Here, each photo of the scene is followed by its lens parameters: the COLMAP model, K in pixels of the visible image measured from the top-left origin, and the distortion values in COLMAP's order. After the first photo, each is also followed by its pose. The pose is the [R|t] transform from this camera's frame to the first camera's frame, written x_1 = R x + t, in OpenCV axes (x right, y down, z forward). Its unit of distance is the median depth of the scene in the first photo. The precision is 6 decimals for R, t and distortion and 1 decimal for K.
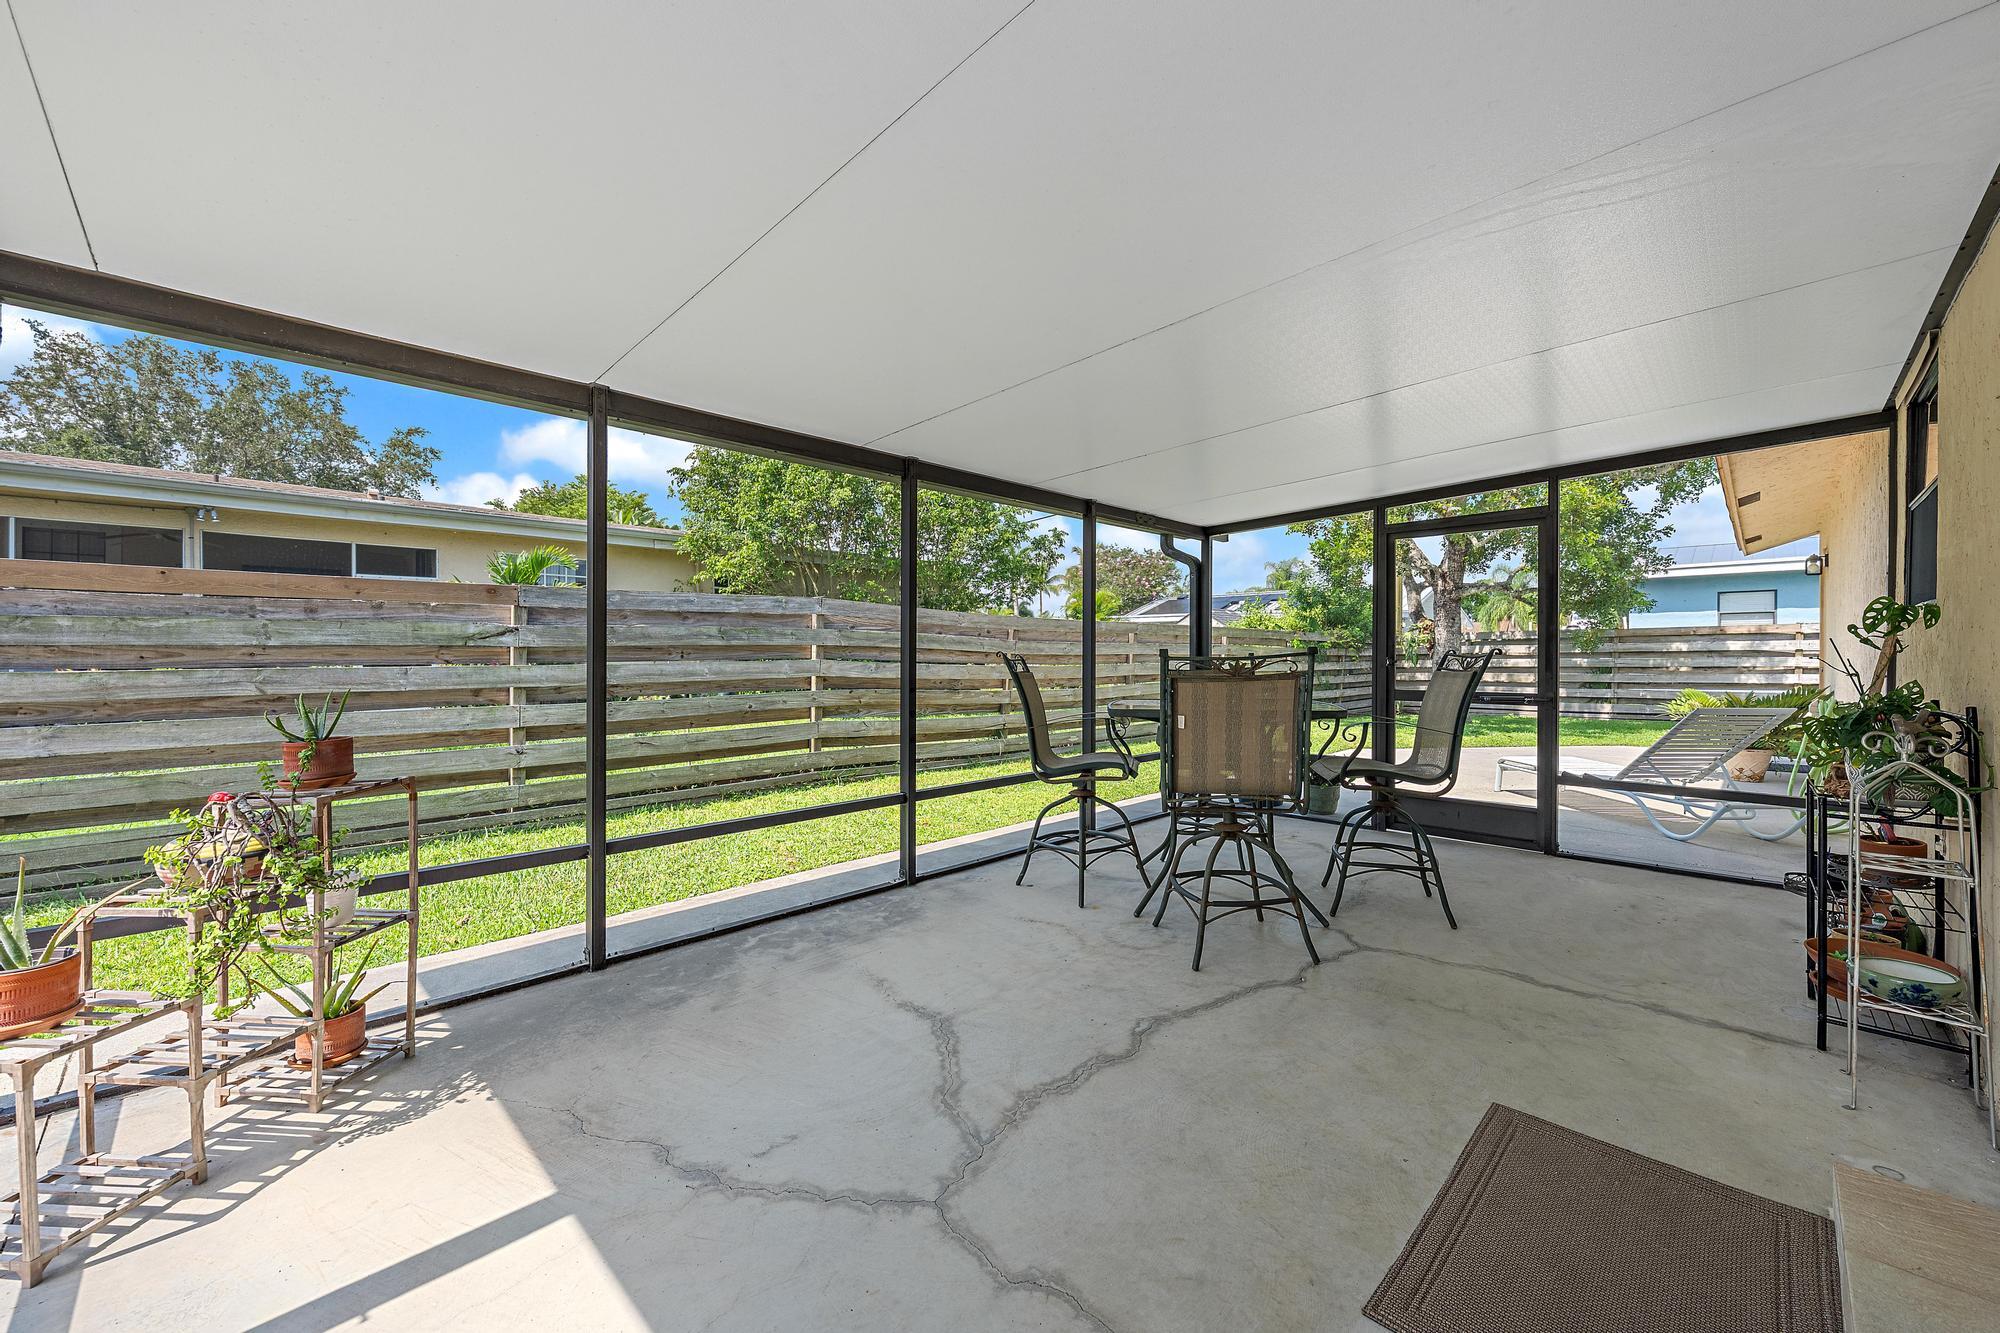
lens RADIAL K [[763.0, 0, 998.0], [0, 763.0, 664.5], [0, 0, 1]] dist [0.000612, 0.000060]
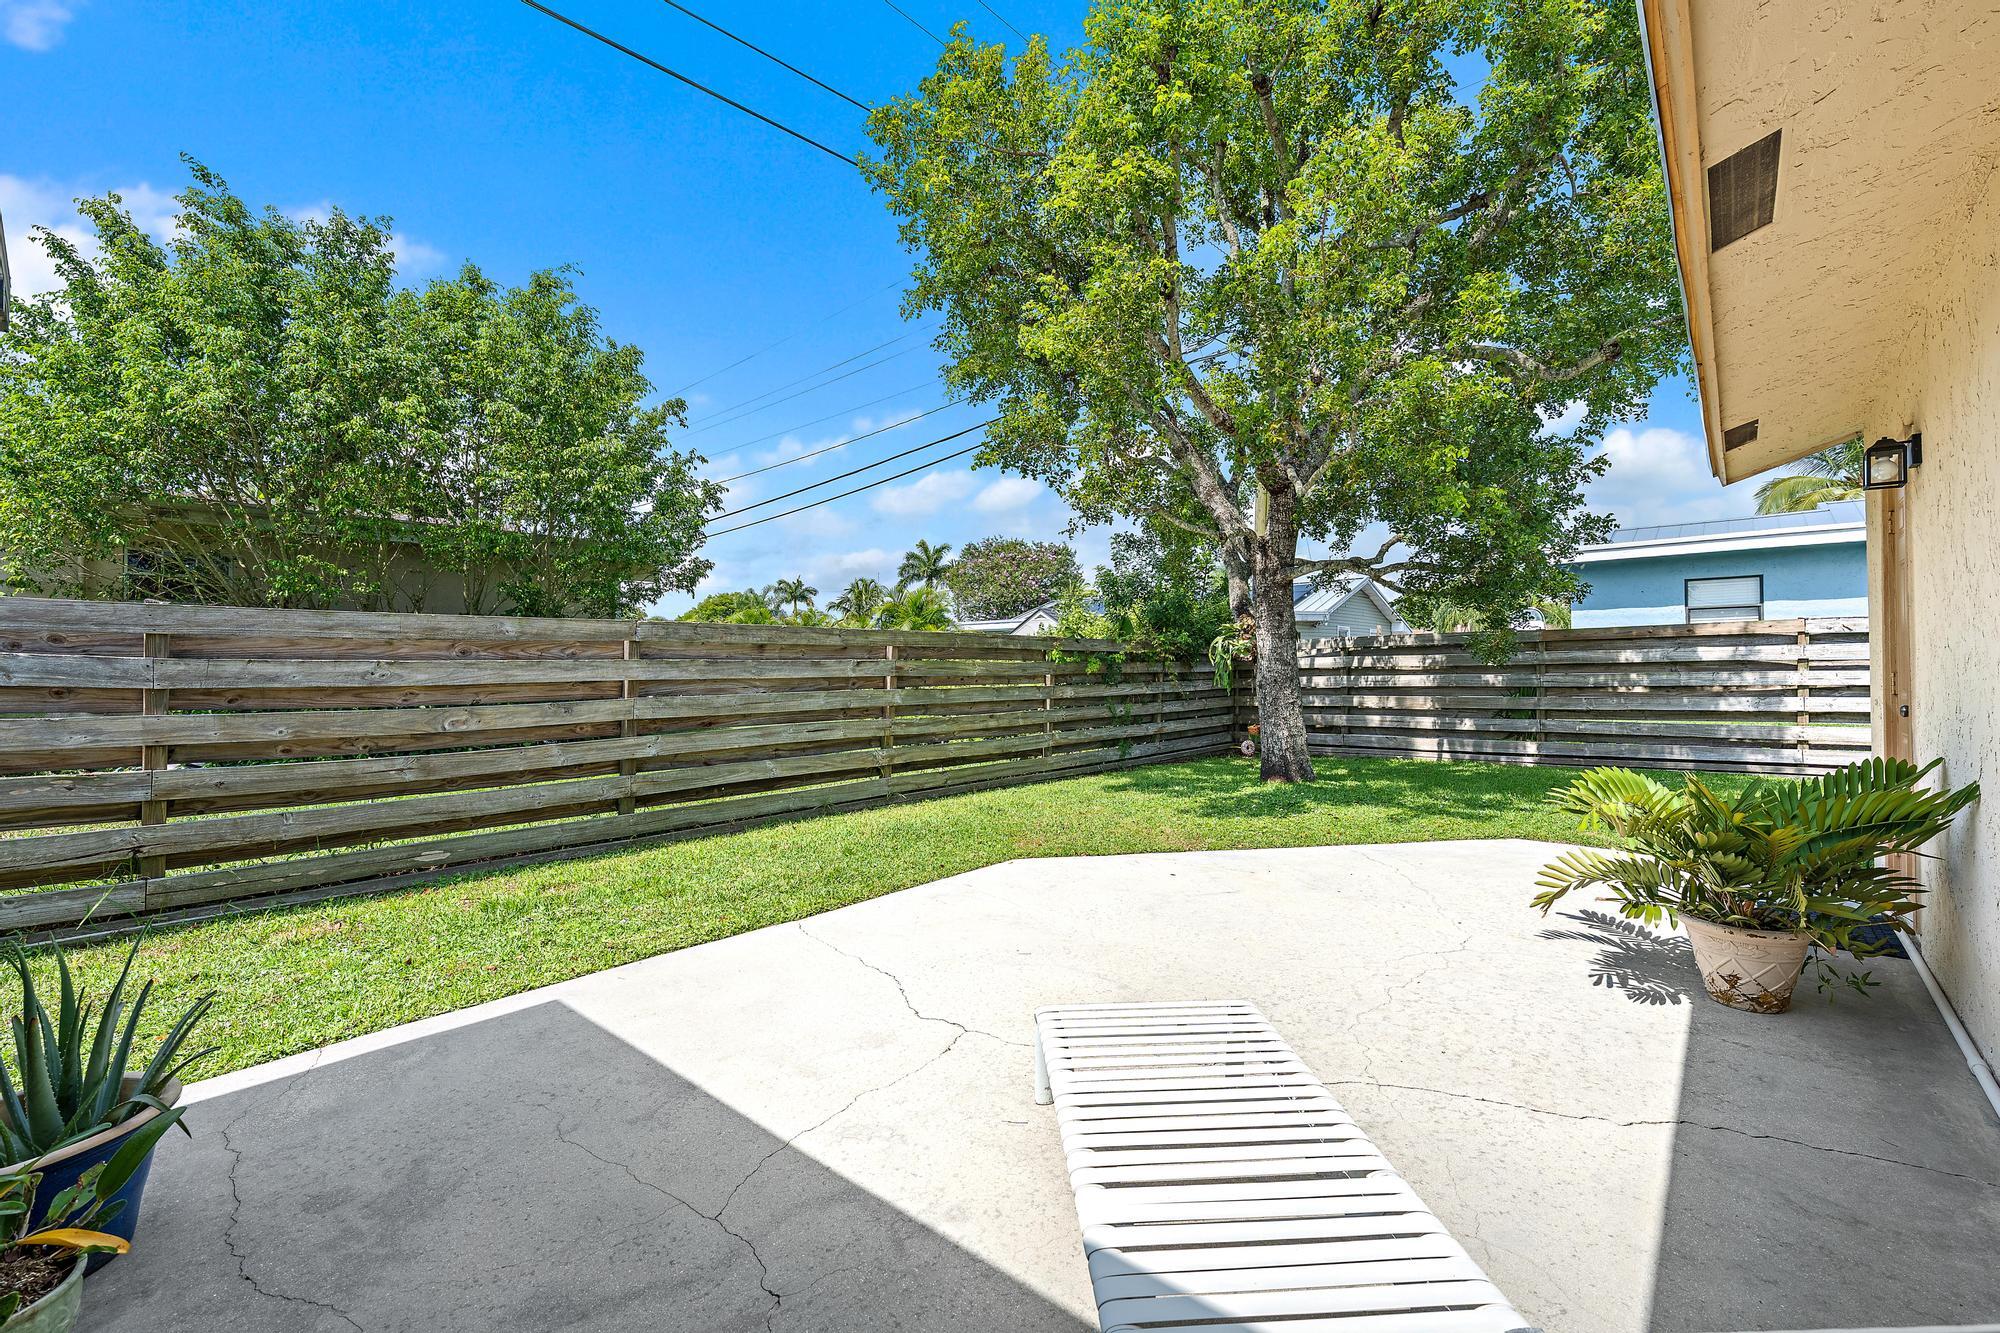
lens RADIAL K [[813.0, 0, 1000.0], [0, 813.0, 666.5], [0, 0, 1]] dist [-0.000518, -0.000160]
pose [[0.998740, -0.009305, 0.049319, 0.302253], [0.009981, 0.999859, -0.013487, -0.009894], [-0.049187, 0.013962, 0.998692, 0.312910]]
